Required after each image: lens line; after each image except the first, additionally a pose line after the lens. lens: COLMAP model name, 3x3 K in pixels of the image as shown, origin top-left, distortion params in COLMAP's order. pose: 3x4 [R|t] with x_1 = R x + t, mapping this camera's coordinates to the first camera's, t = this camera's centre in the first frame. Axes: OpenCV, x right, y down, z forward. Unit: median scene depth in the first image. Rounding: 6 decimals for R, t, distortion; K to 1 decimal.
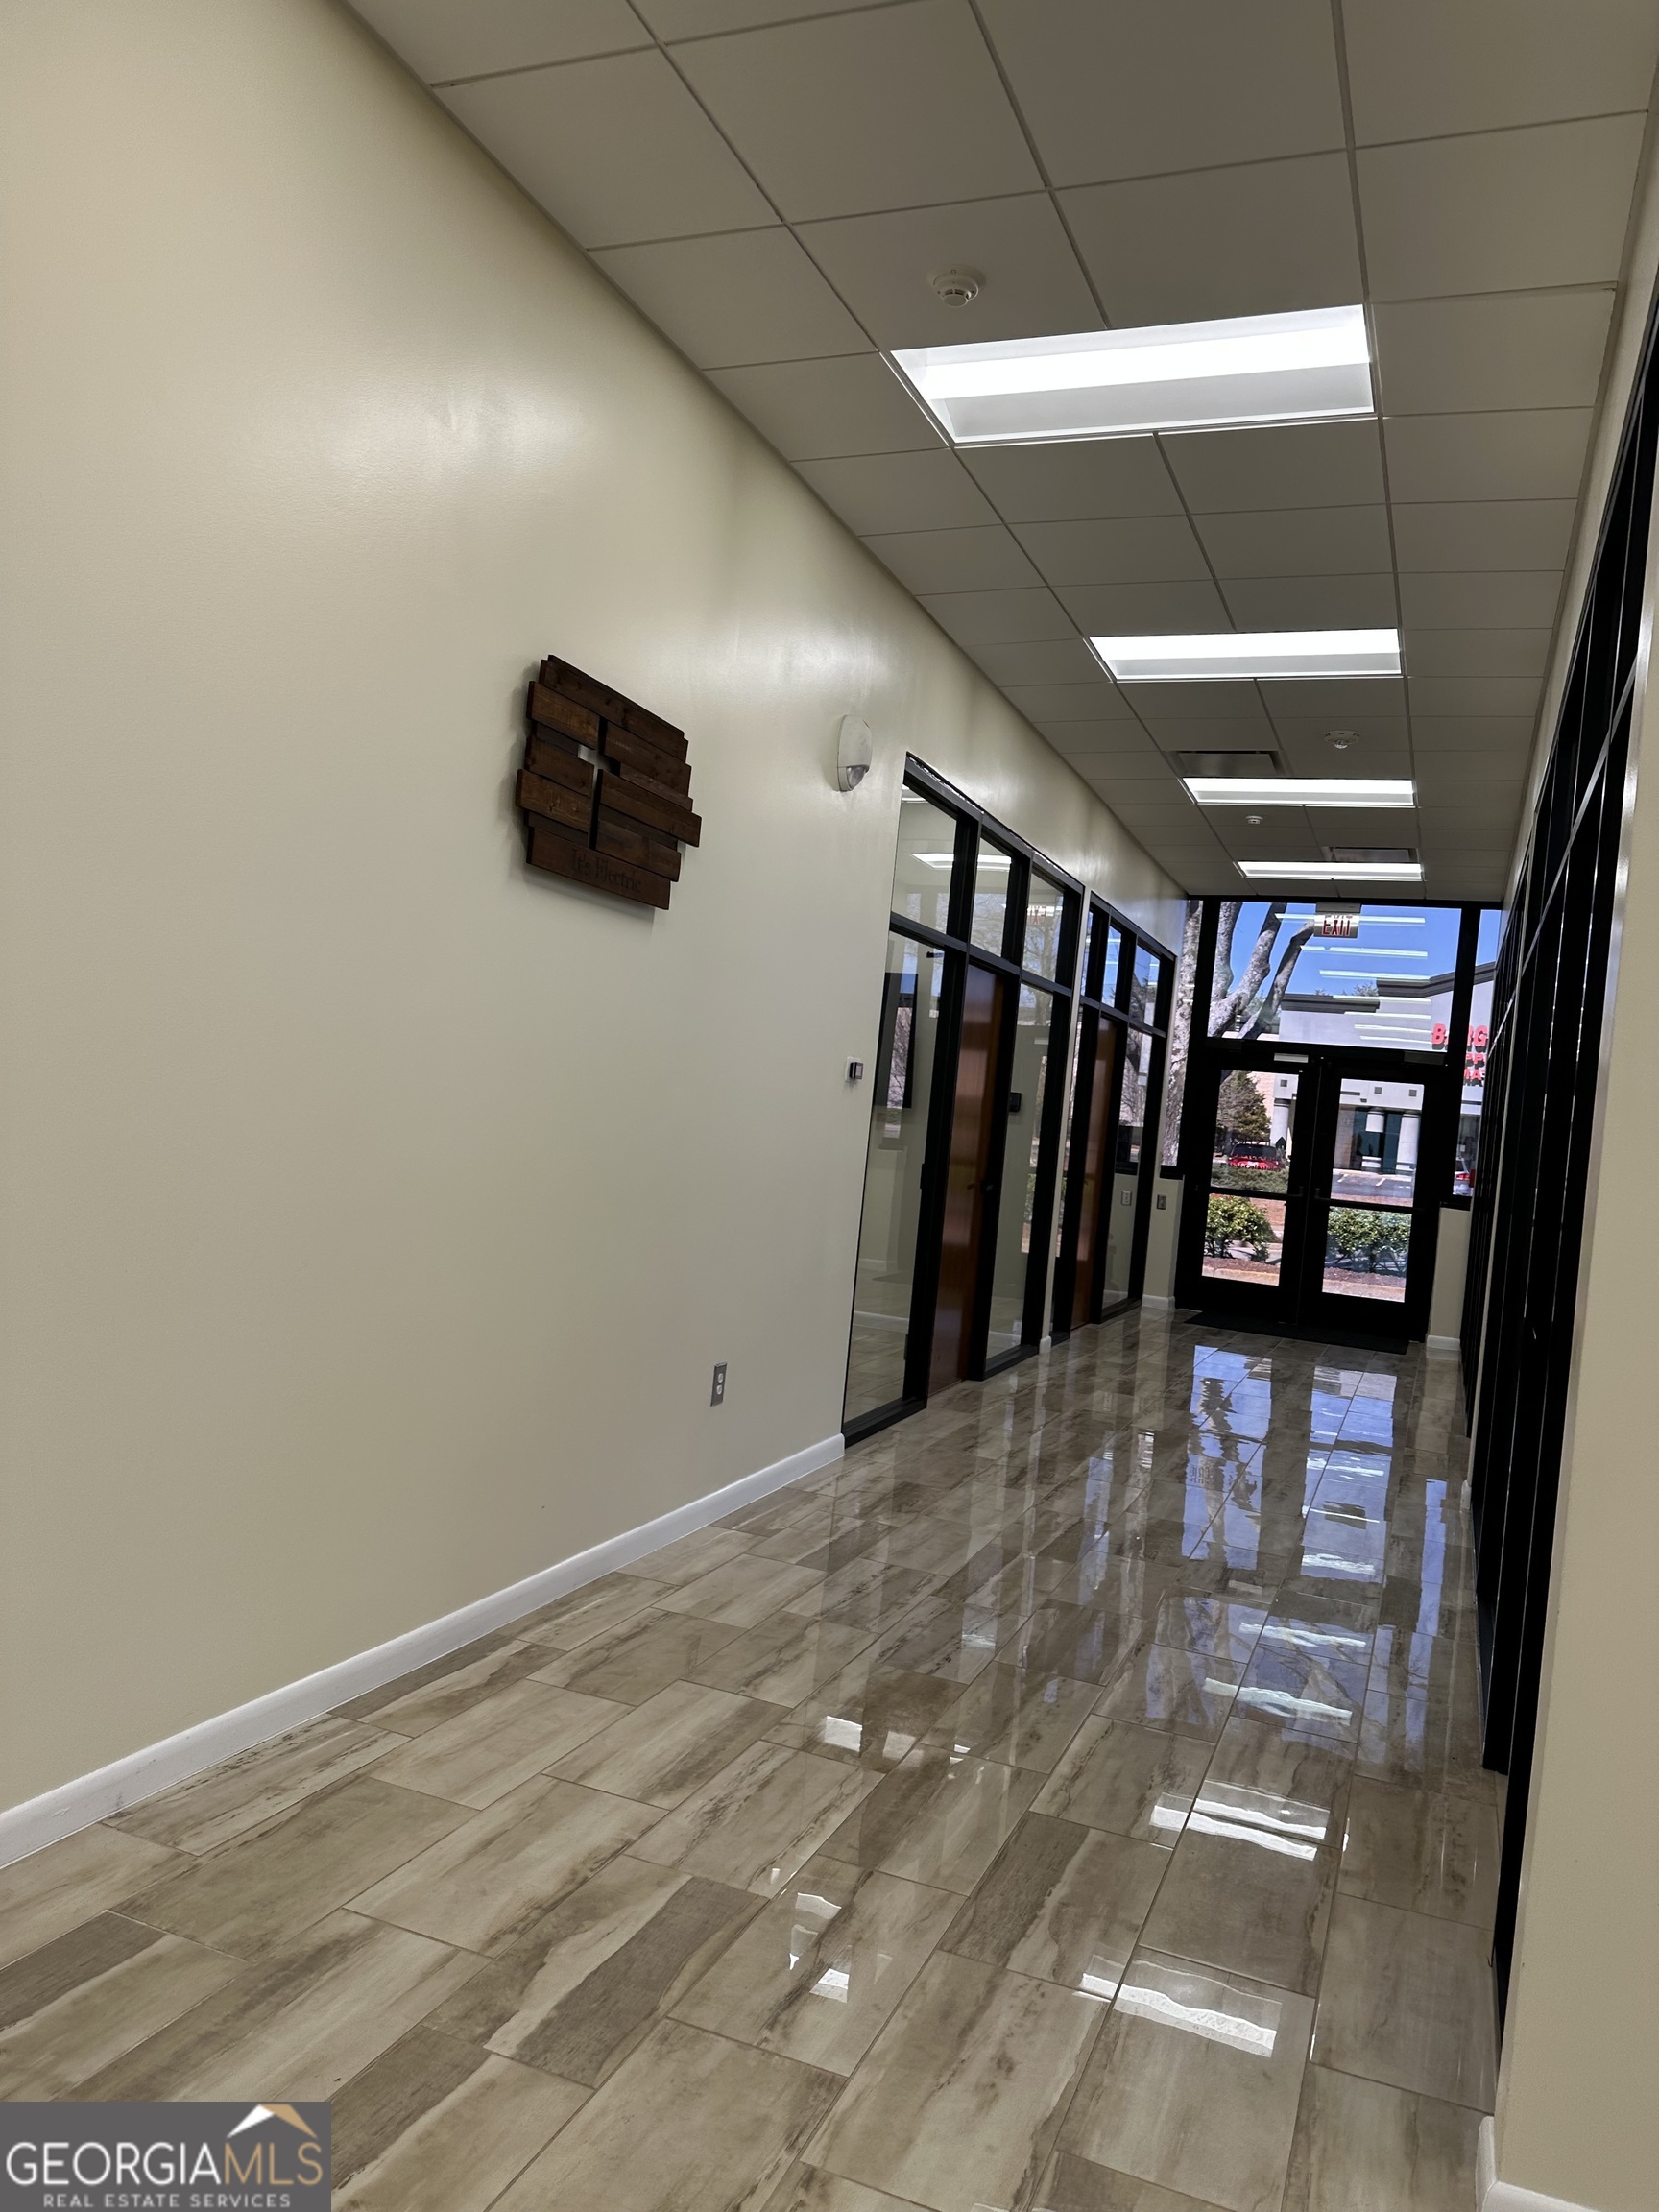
lens RADIAL K [[1536.6, 0, 814.4], [0, 1536.6, 1117.1], [0, 0, 1]] dist [-0.000166, -0.012715]
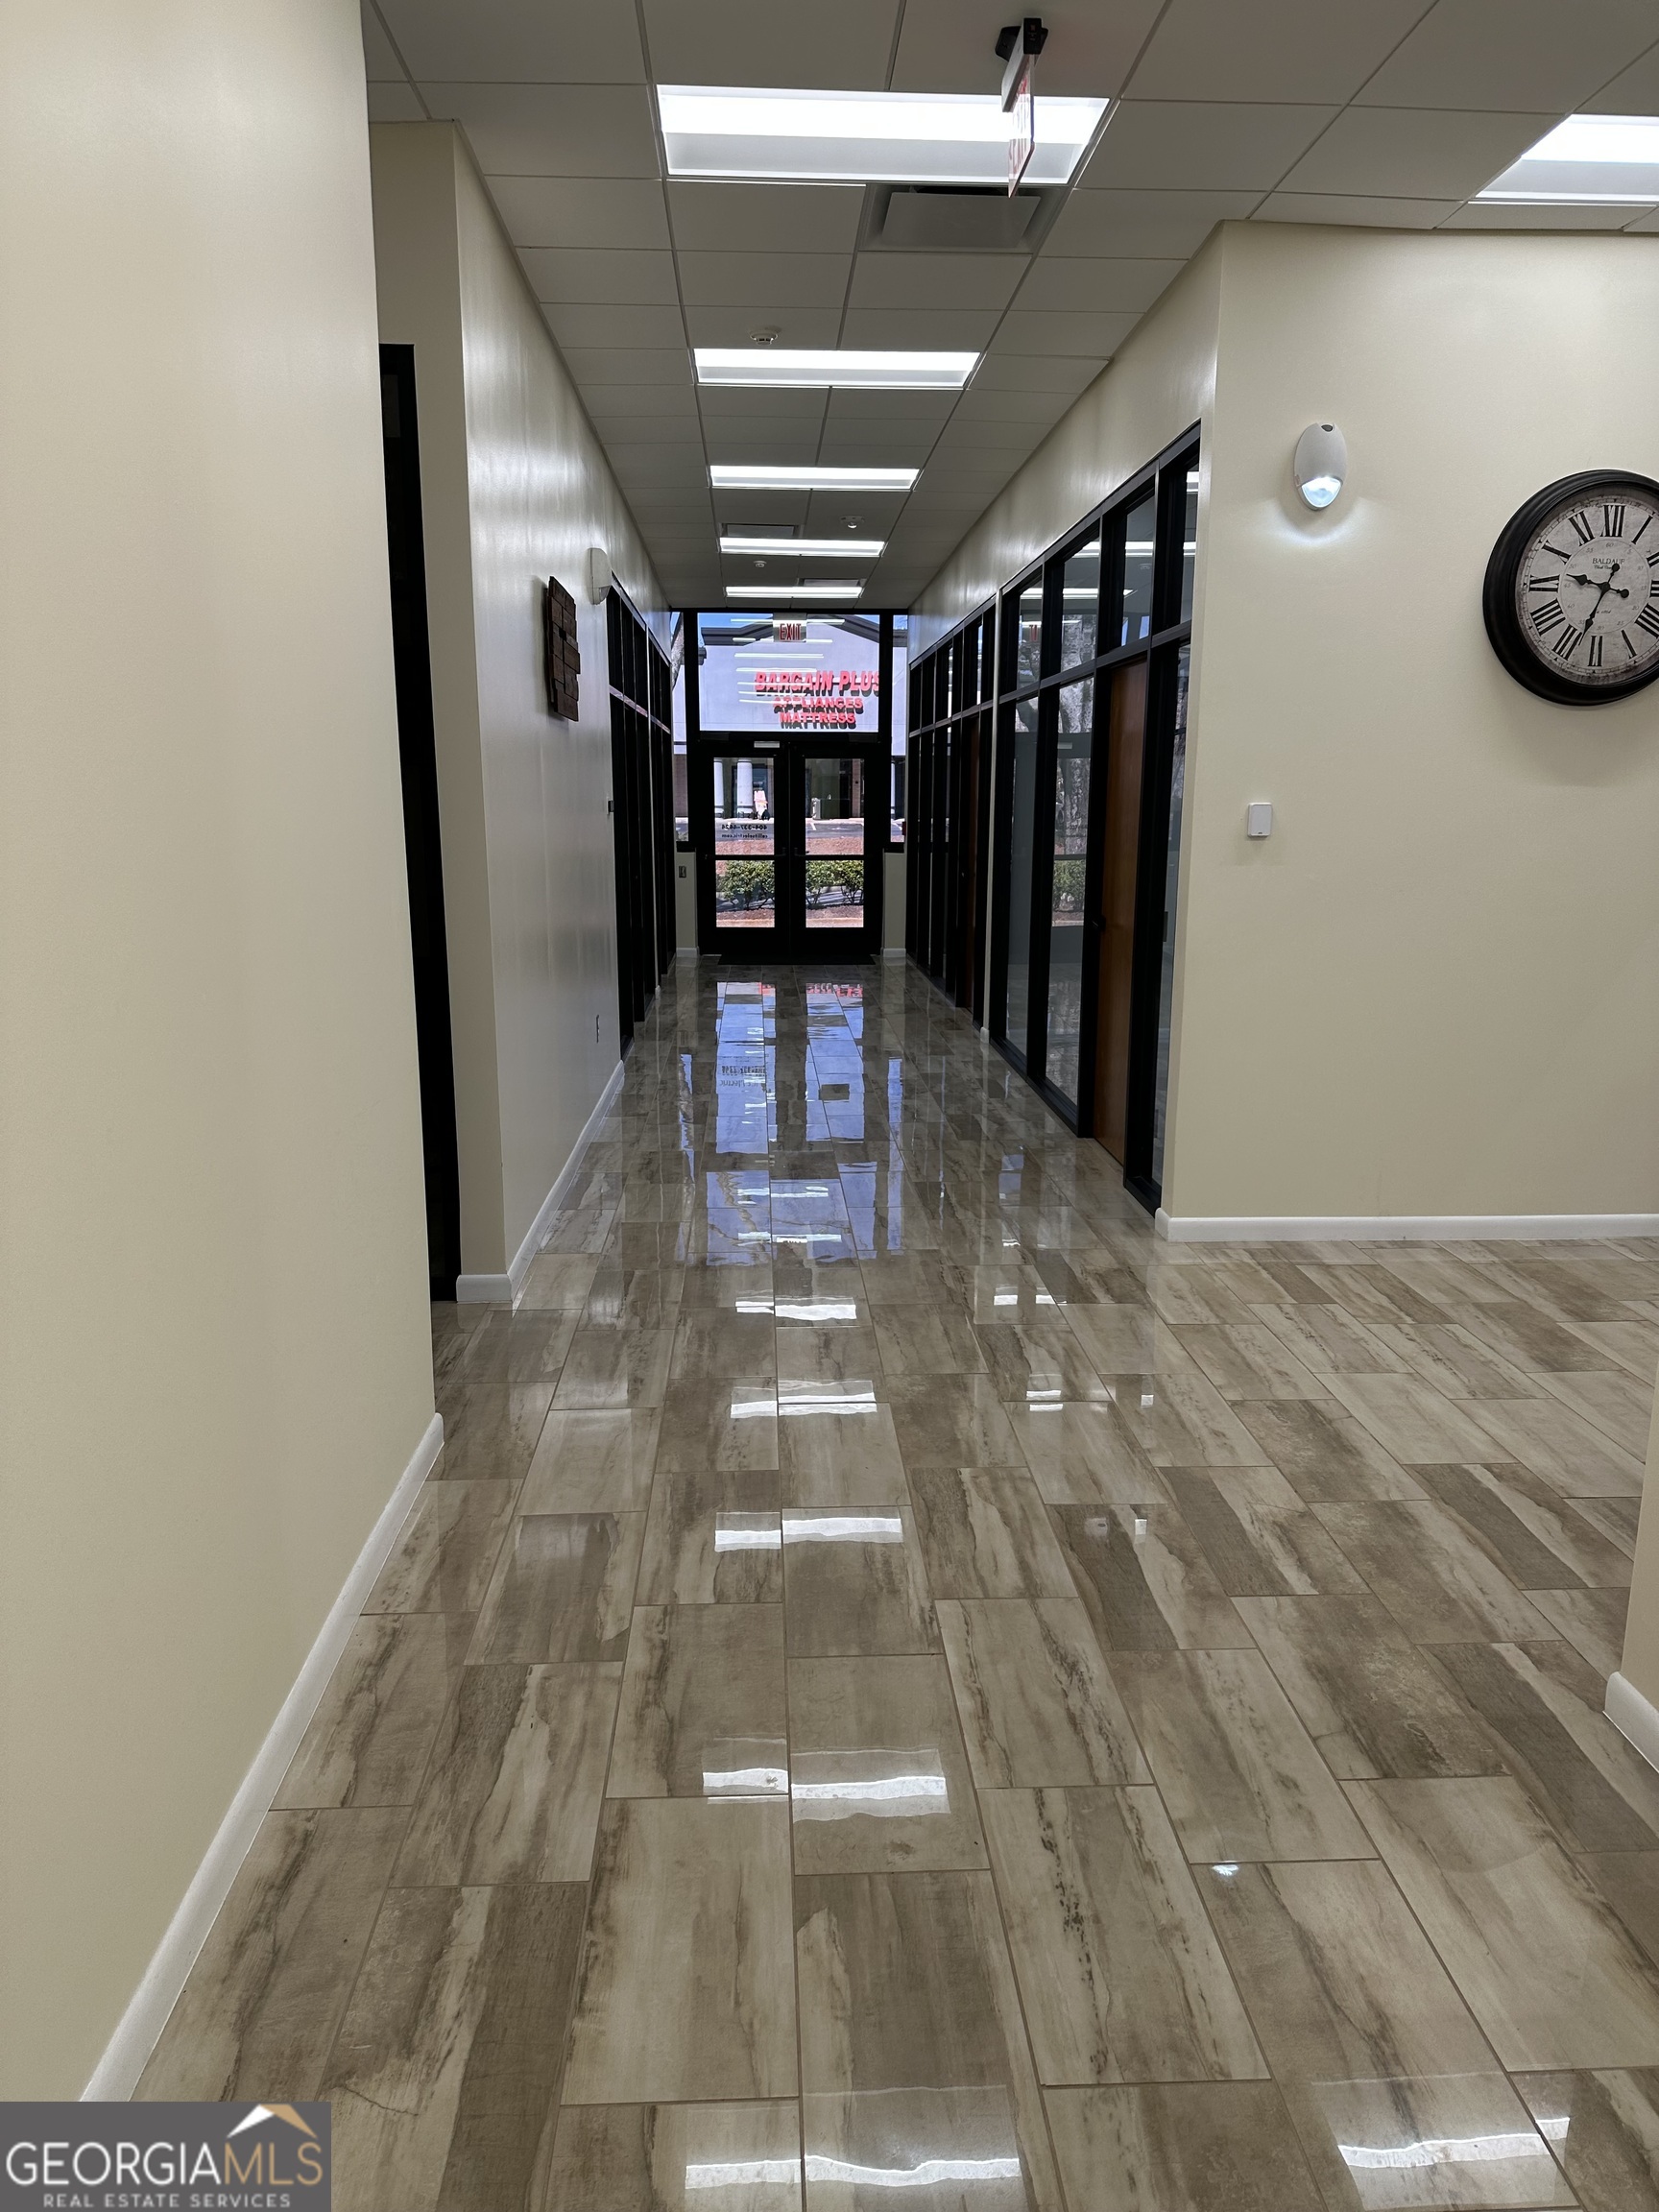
lens RADIAL K [[1536.6, 0, 842.9], [0, 1536.6, 1109.6], [0, 0, 1]] dist [-0.000166, -0.012715]
pose [[0.900021, -0.177515, 0.398058, -0.312923], [0.091527, 0.969913, 0.225591, -0.044889], [-0.426128, -0.166603, 0.889190, -0.317803]]
